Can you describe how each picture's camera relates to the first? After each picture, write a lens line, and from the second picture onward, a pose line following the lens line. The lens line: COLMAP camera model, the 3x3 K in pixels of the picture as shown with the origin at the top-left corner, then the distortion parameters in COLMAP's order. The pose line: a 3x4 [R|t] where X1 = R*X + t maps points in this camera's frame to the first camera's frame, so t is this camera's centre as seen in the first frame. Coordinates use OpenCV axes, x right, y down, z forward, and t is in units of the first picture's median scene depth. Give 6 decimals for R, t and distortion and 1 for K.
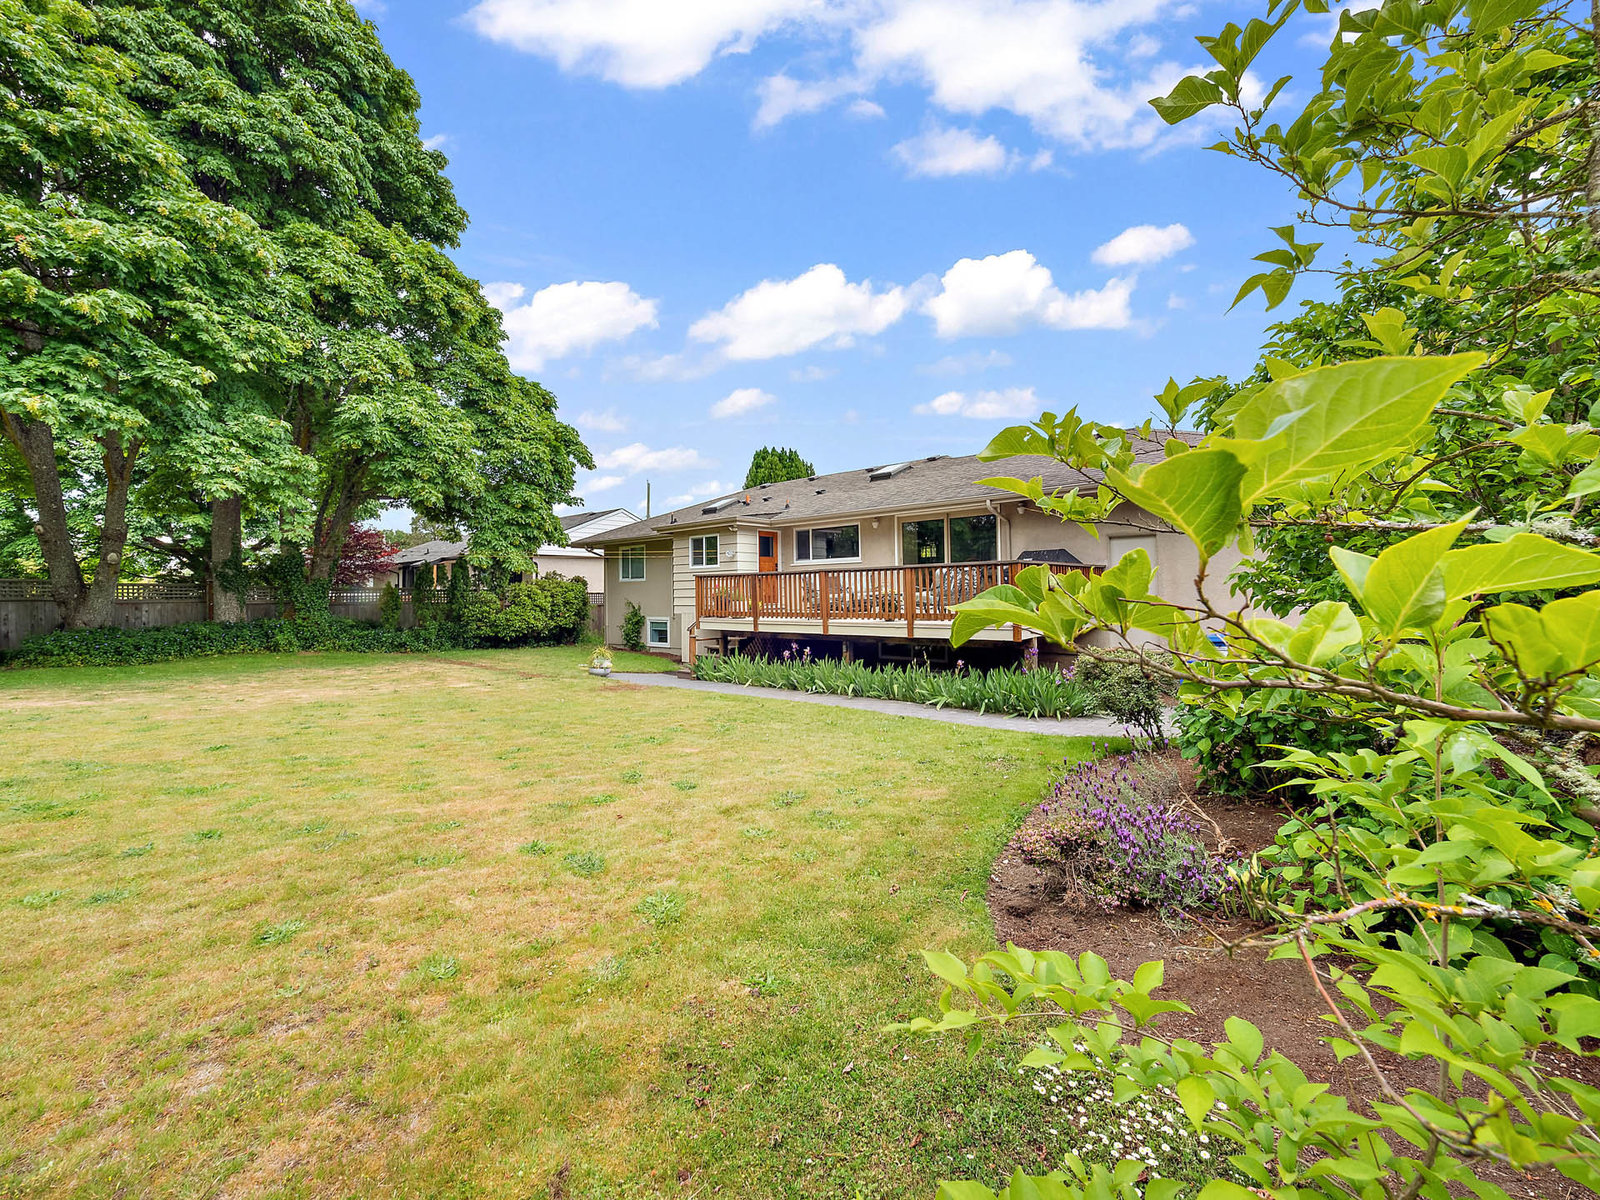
lens RADIAL K [[687.1, 0, 800.0], [0, 687.1, 600.0], [0, 0, 1]] dist [-0.000468, 0.006520]
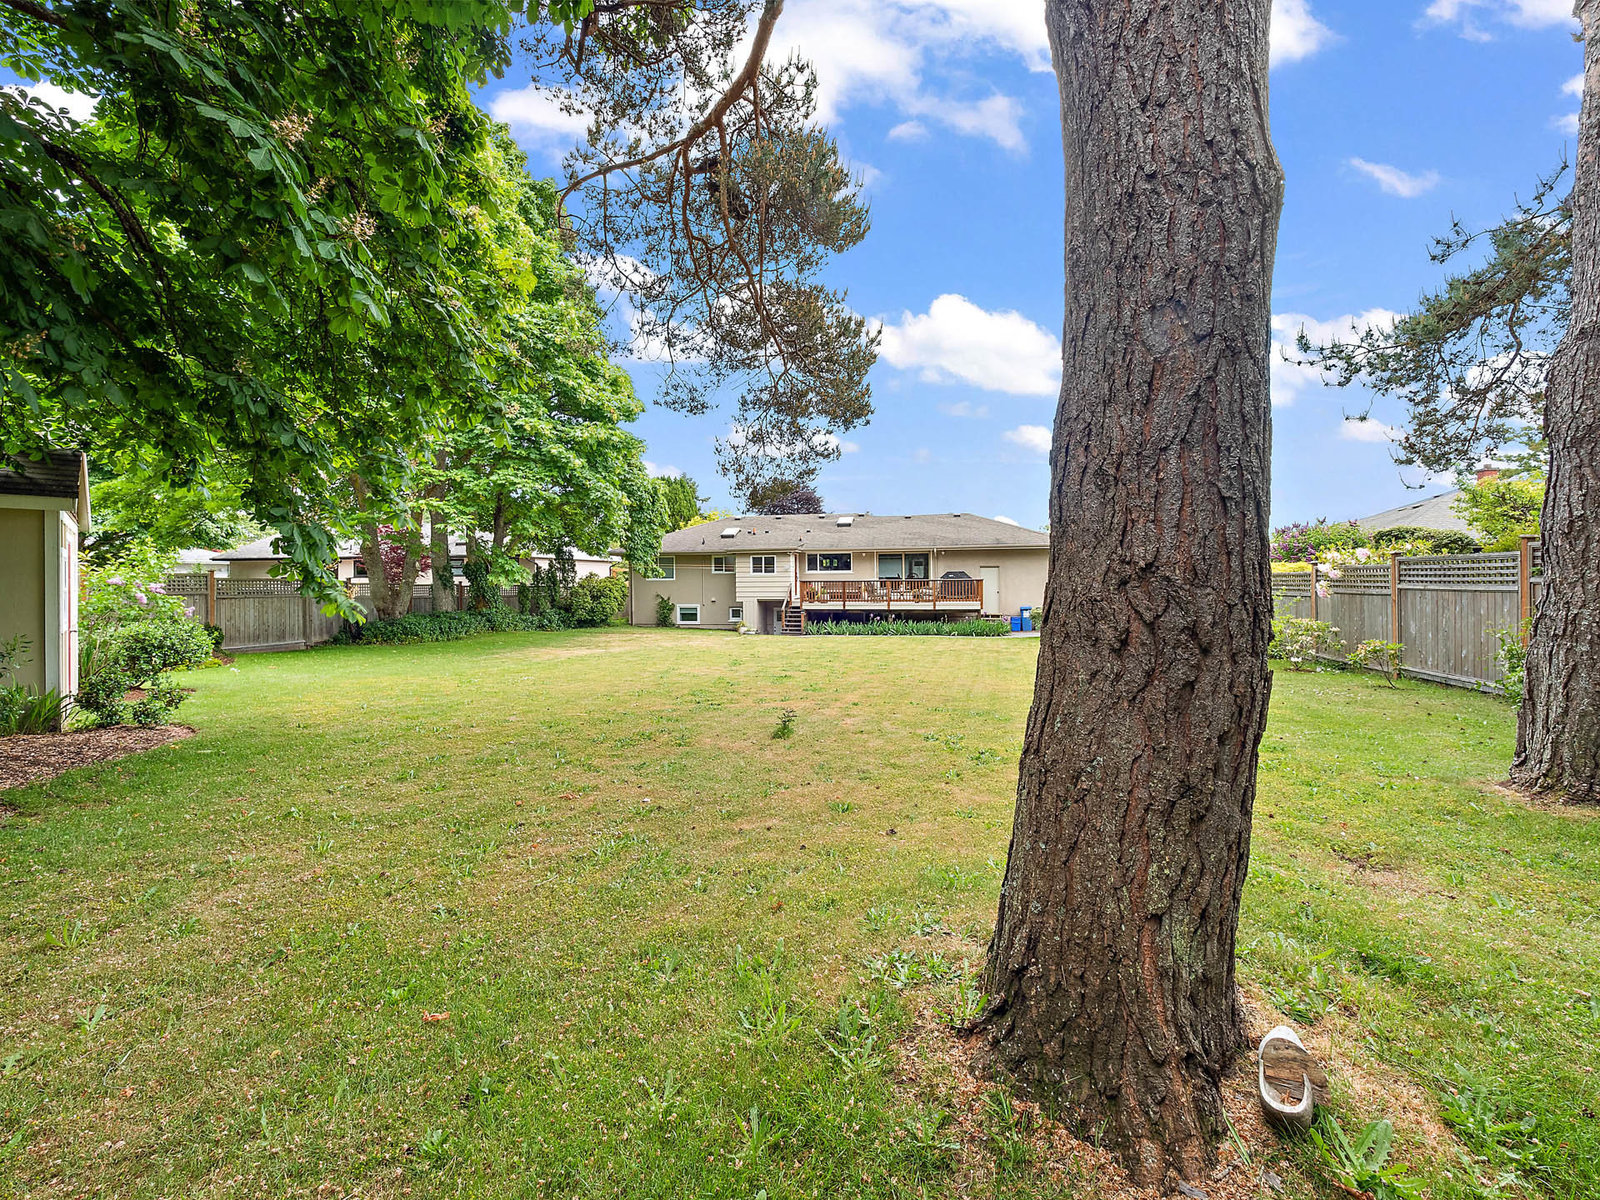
lens RADIAL K [[687.1, 0, 800.0], [0, 687.1, 600.0], [0, 0, 1]] dist [-0.000468, 0.006520]
pose [[0.862190, -0.015698, 0.506342, -1.012803], [0.007199, 0.999799, 0.018738, -0.016075], [-0.506534, -0.012511, 0.862129, -0.604256]]
